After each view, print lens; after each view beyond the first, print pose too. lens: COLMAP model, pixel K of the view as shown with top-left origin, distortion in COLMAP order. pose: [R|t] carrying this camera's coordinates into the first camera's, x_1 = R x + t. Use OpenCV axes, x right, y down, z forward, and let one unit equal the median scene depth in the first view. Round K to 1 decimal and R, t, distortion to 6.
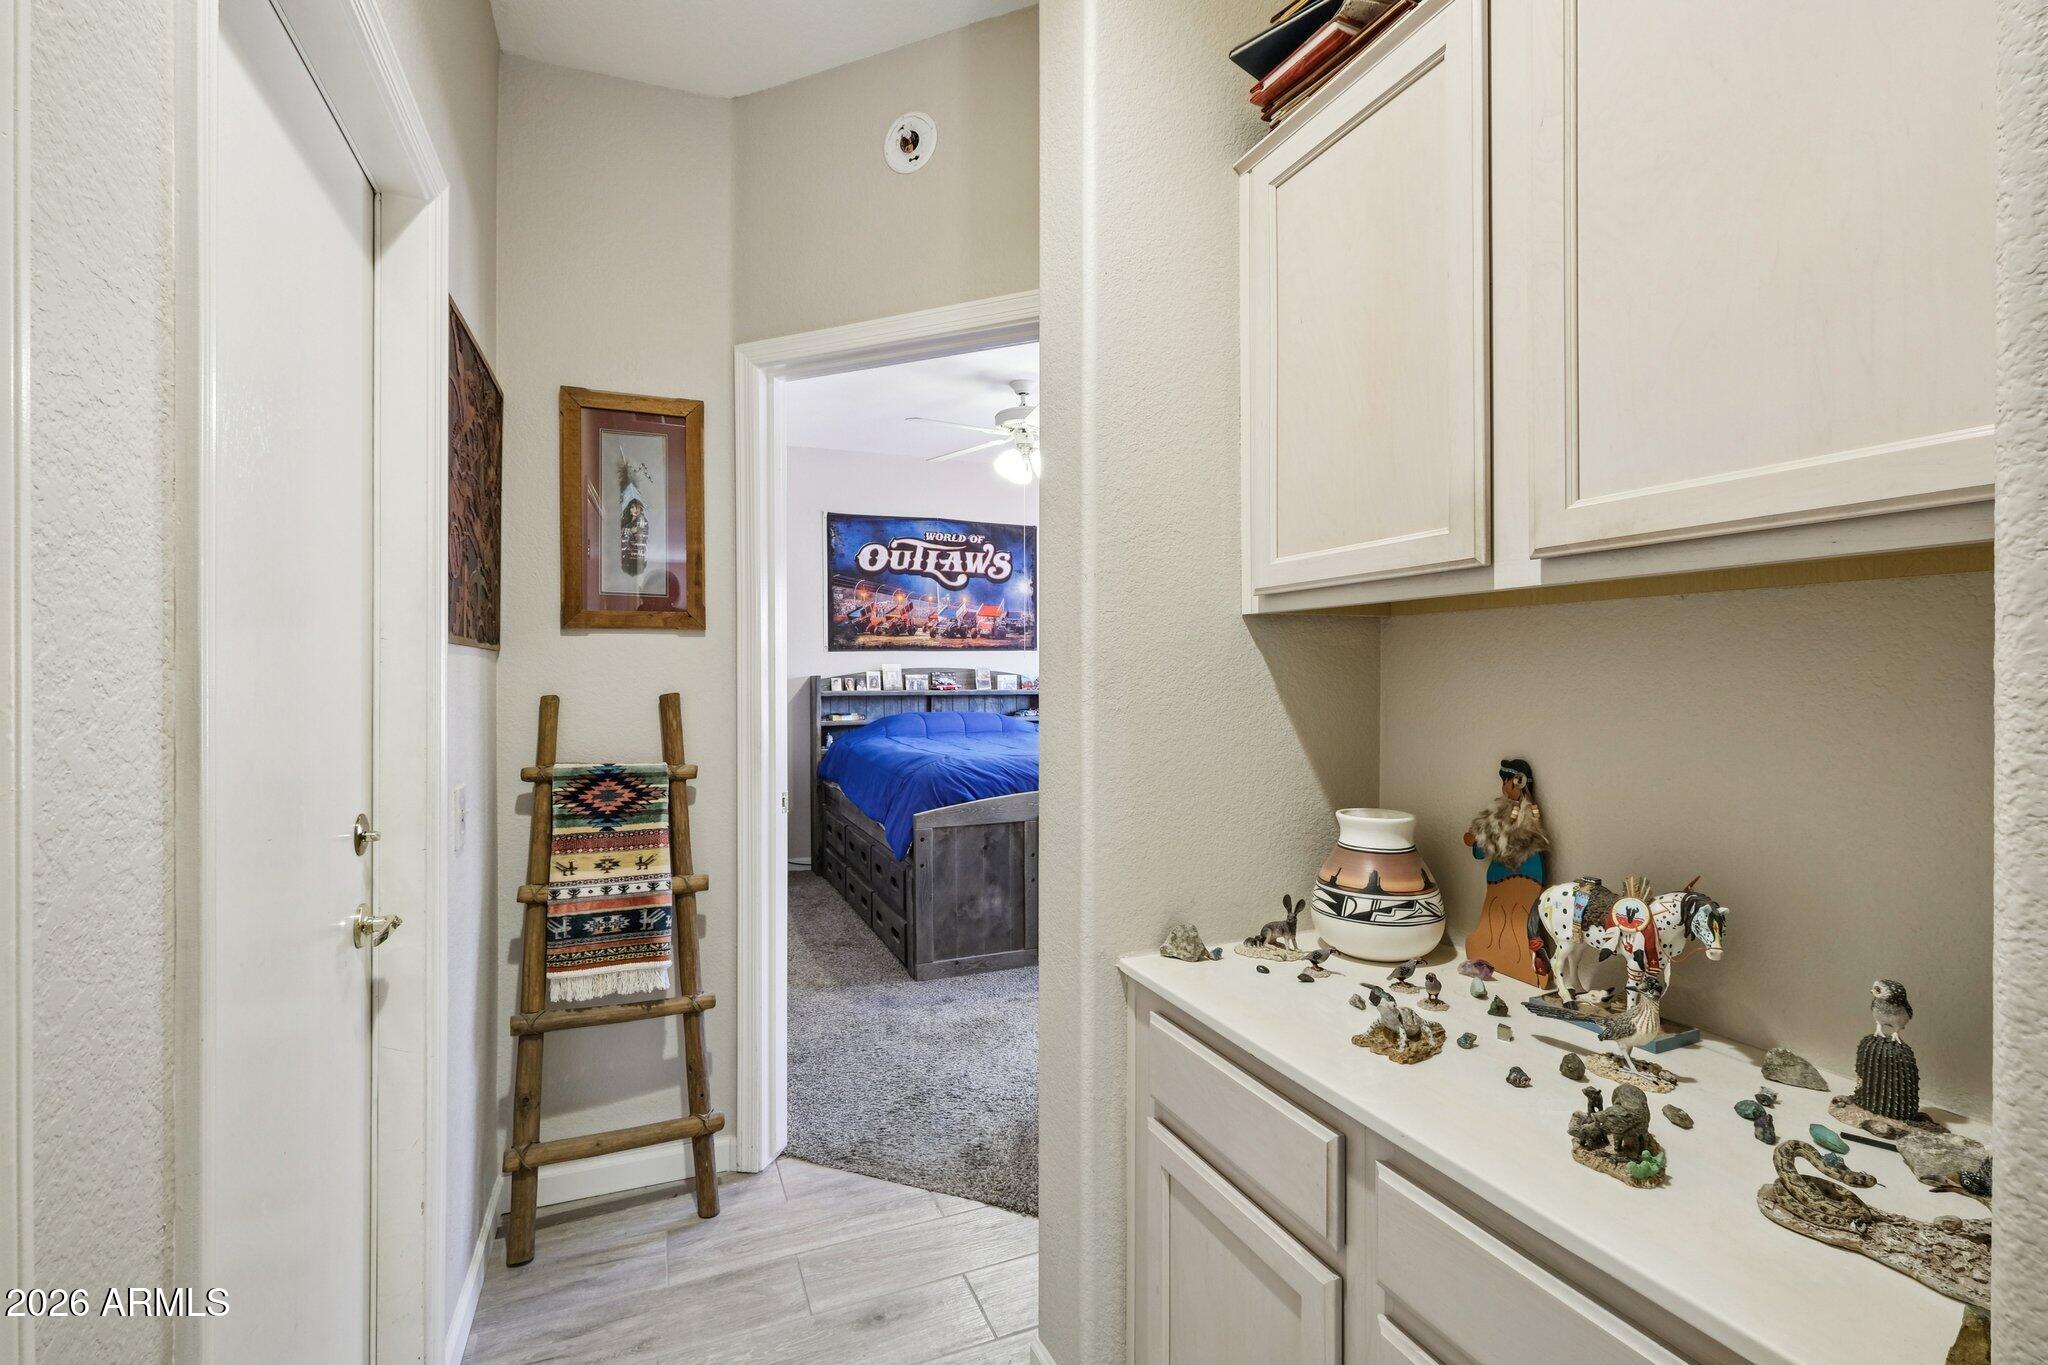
lens RADIAL K [[907.3, 0, 1023.8], [0, 907.3, 678.4], [0, 0, 1]] dist [-0.001975, -0.000225]
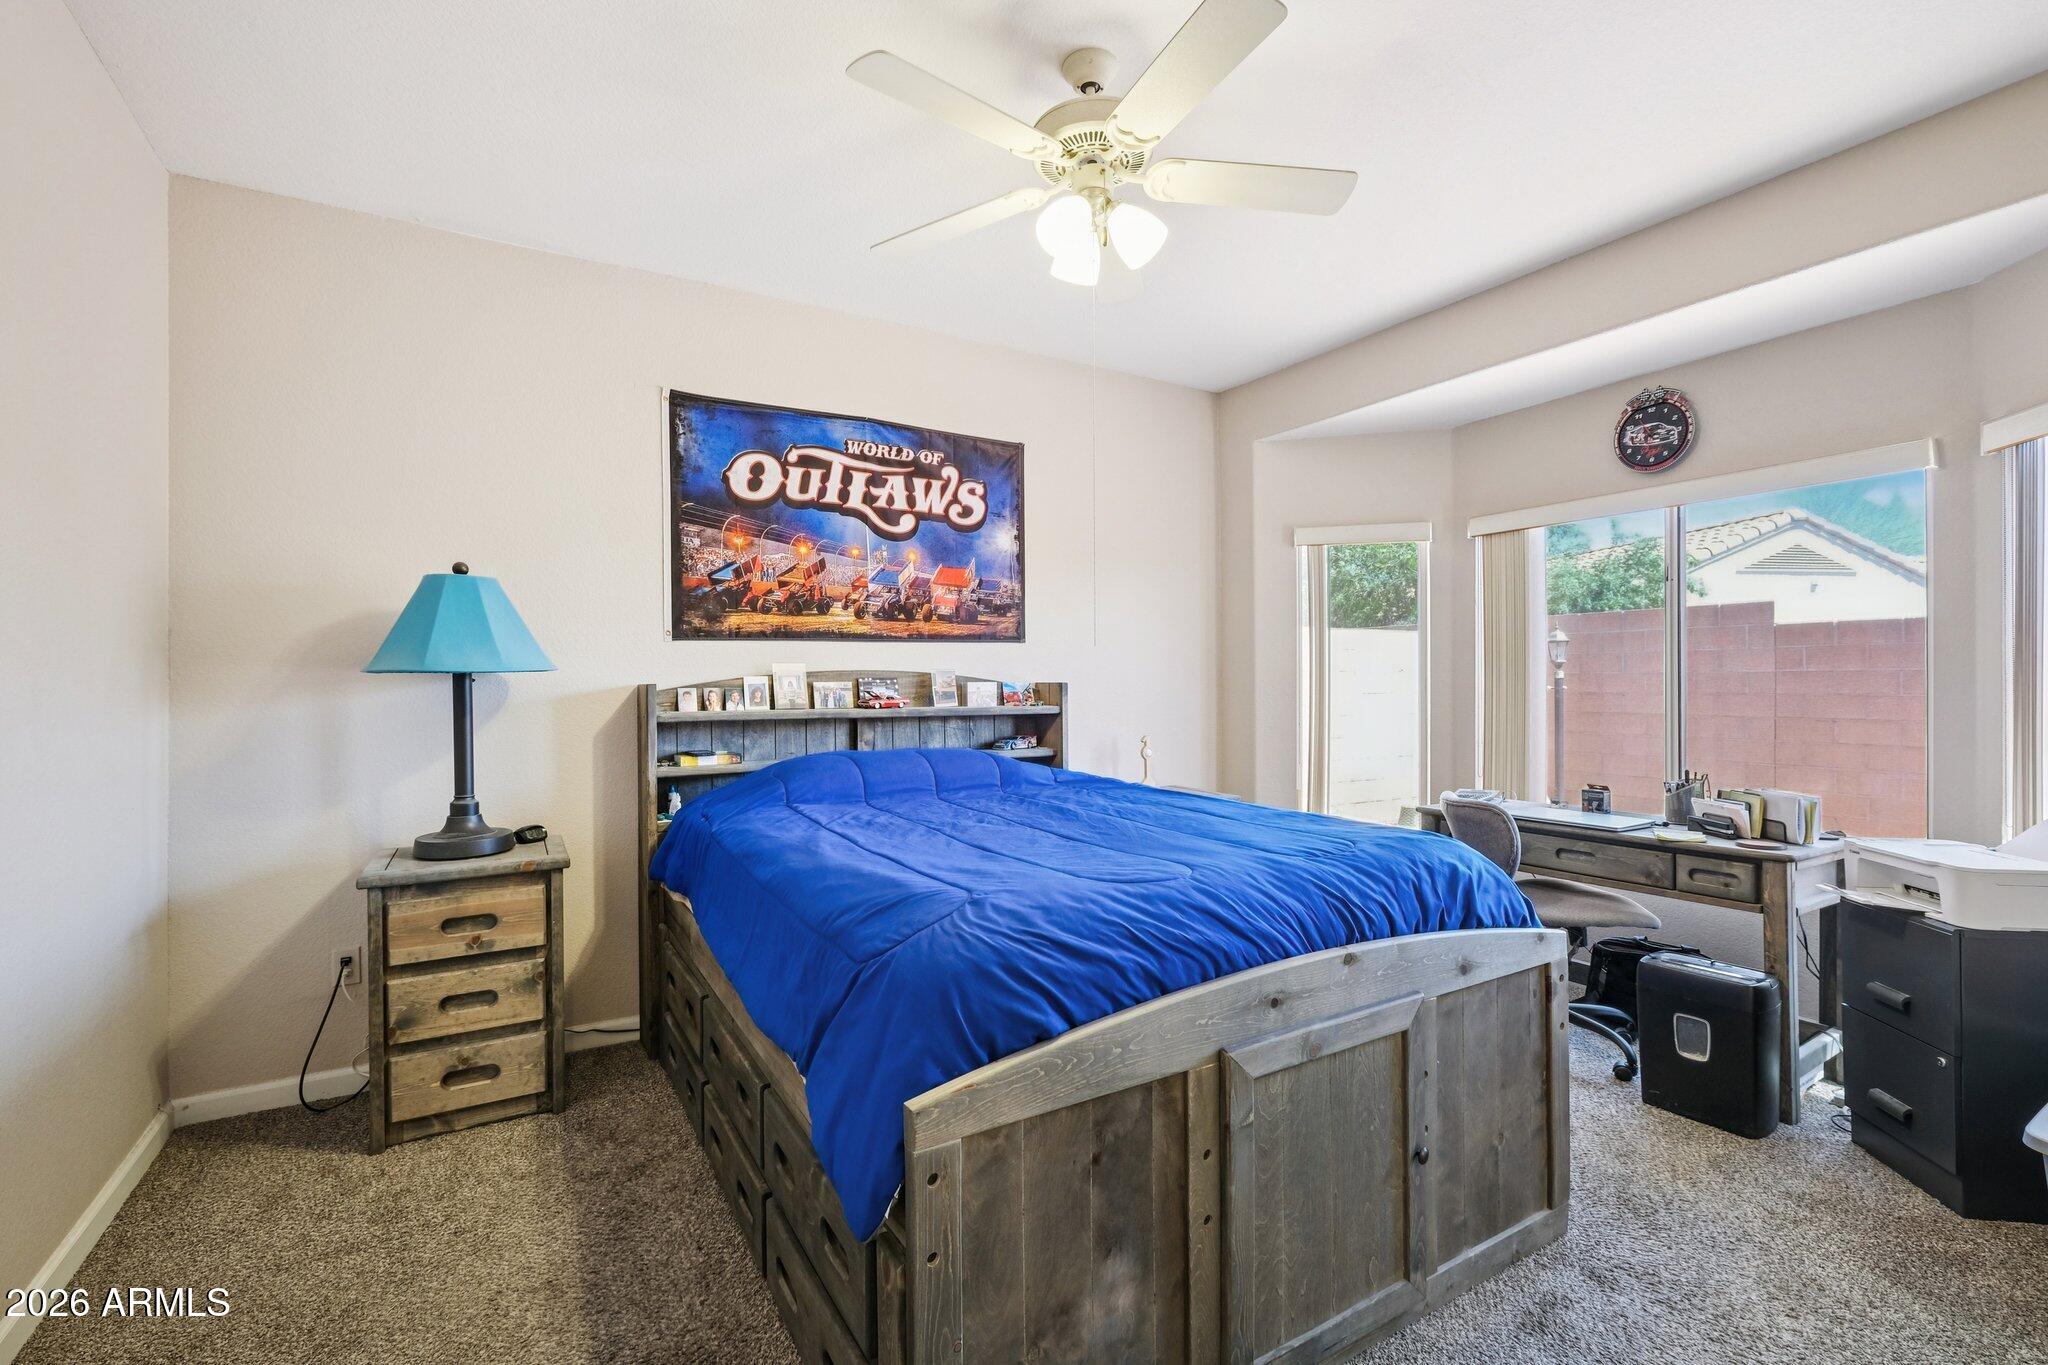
lens RADIAL K [[907.3, 0, 1026.2], [0, 907.3, 681.9], [0, 0, 1]] dist [-0.001975, -0.000225]
pose [[0.990325, -0.002480, 0.138747, -0.075713], [0.002942, 0.999991, -0.003122, -0.002089], [-0.138738, 0.003500, 0.990323, 0.407281]]
